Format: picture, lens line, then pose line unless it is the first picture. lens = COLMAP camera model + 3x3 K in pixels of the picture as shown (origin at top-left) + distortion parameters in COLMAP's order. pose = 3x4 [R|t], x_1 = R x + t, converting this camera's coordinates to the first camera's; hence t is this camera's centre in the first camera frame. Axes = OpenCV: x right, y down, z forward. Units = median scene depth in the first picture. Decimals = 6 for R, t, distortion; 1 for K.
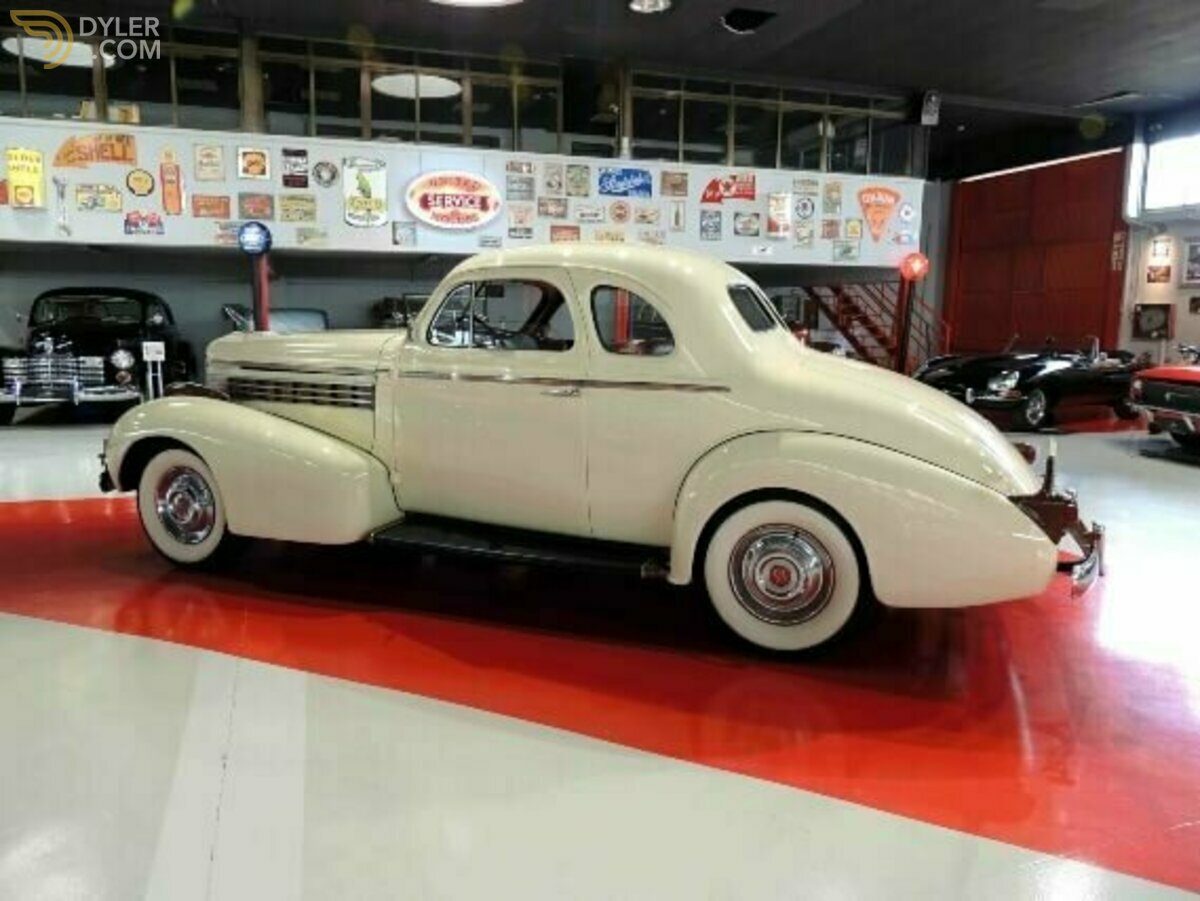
lens RADIAL K [[869.0, 0, 605.4], [0, 869.0, 450.8], [0, 0, 1]] dist [0.001266, 0.001052]
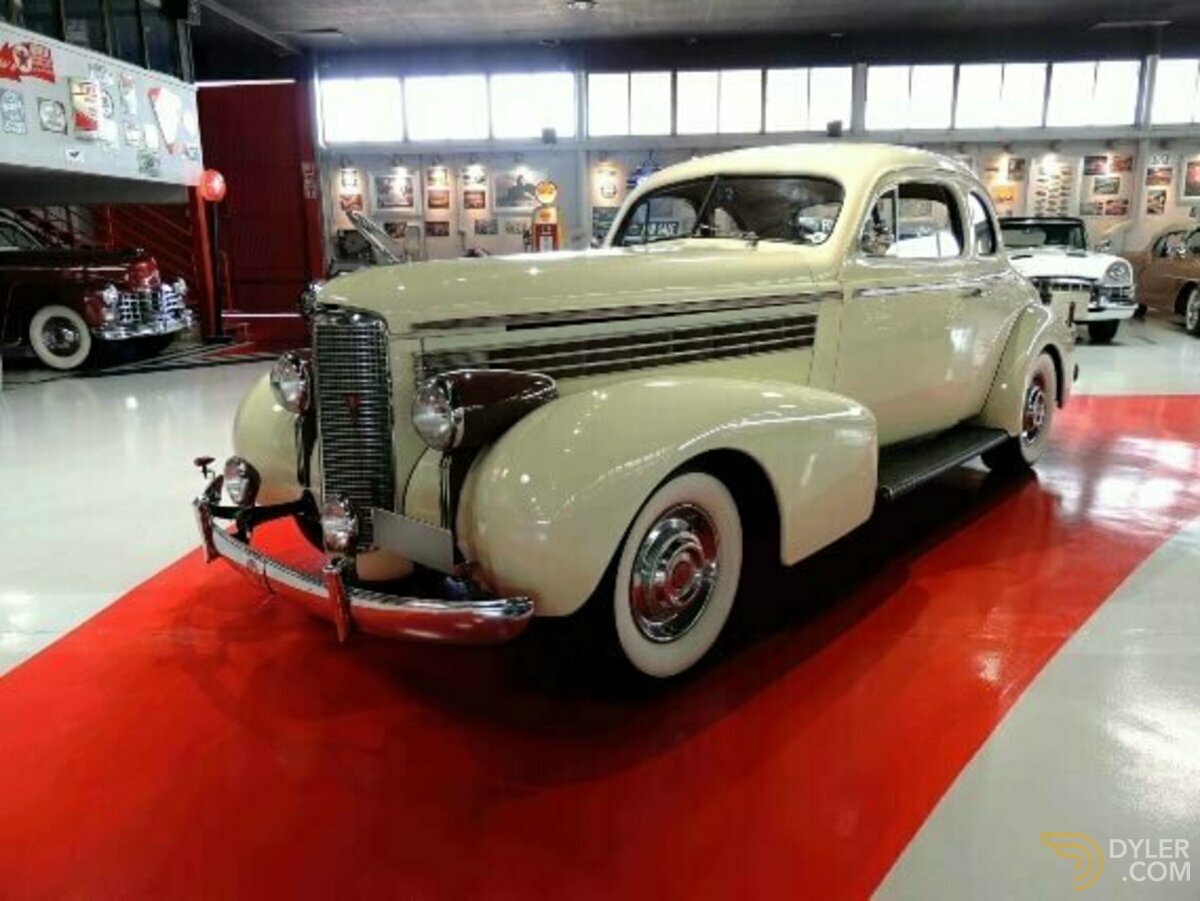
lens RADIAL K [[869.0, 0, 605.4], [0, 869.0, 450.8], [0, 0, 1]] dist [0.001266, 0.001052]
pose [[0.389976, -0.226801, 0.892457, -0.390495], [0.158470, 0.971263, 0.177581, -0.045658], [-0.907086, 0.072175, 0.414711, 0.308638]]
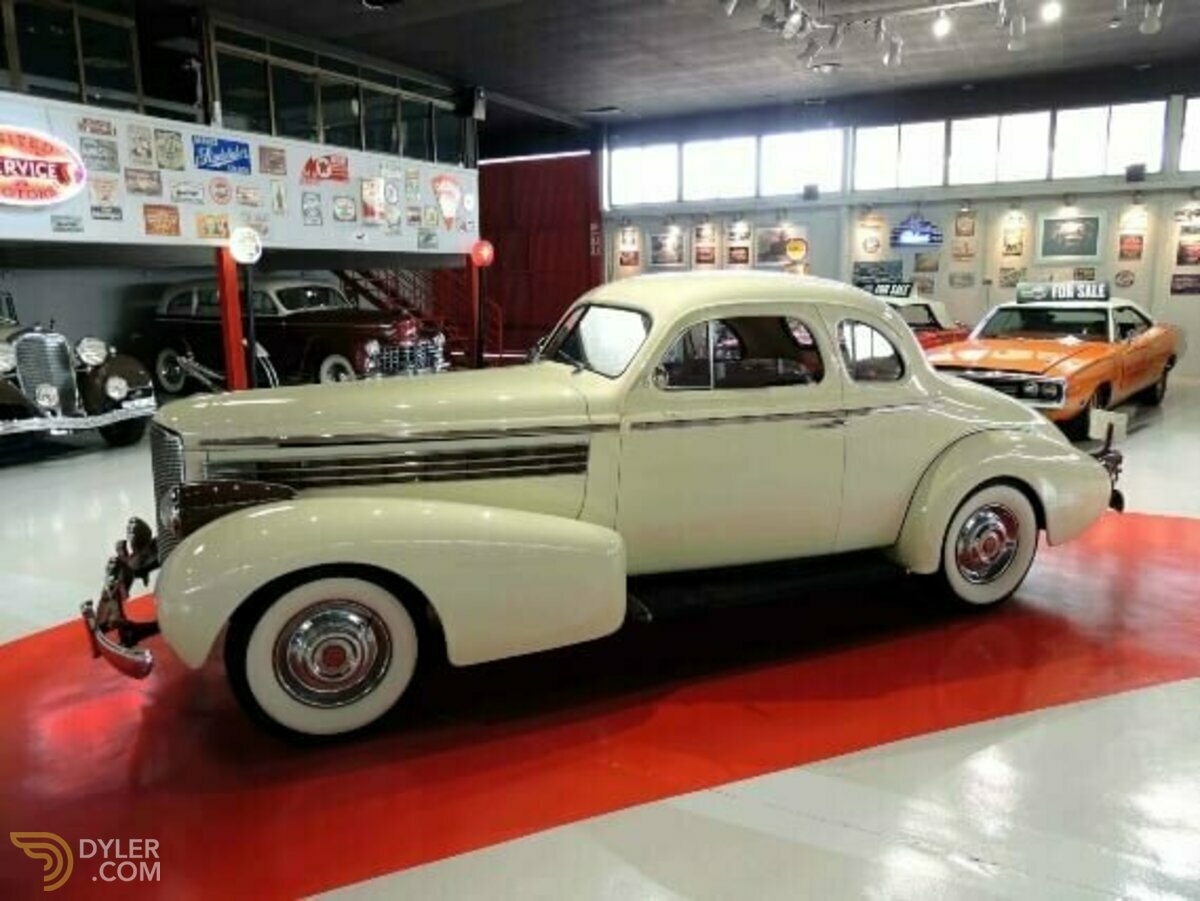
lens RADIAL K [[869.0, 0, 605.4], [0, 869.0, 450.8], [0, 0, 1]] dist [0.001266, 0.001052]
pose [[0.738385, -0.147520, 0.658047, -0.296942], [0.122165, 0.988897, 0.084610, -0.050482], [-0.663222, 0.017916, 0.748209, 0.124506]]
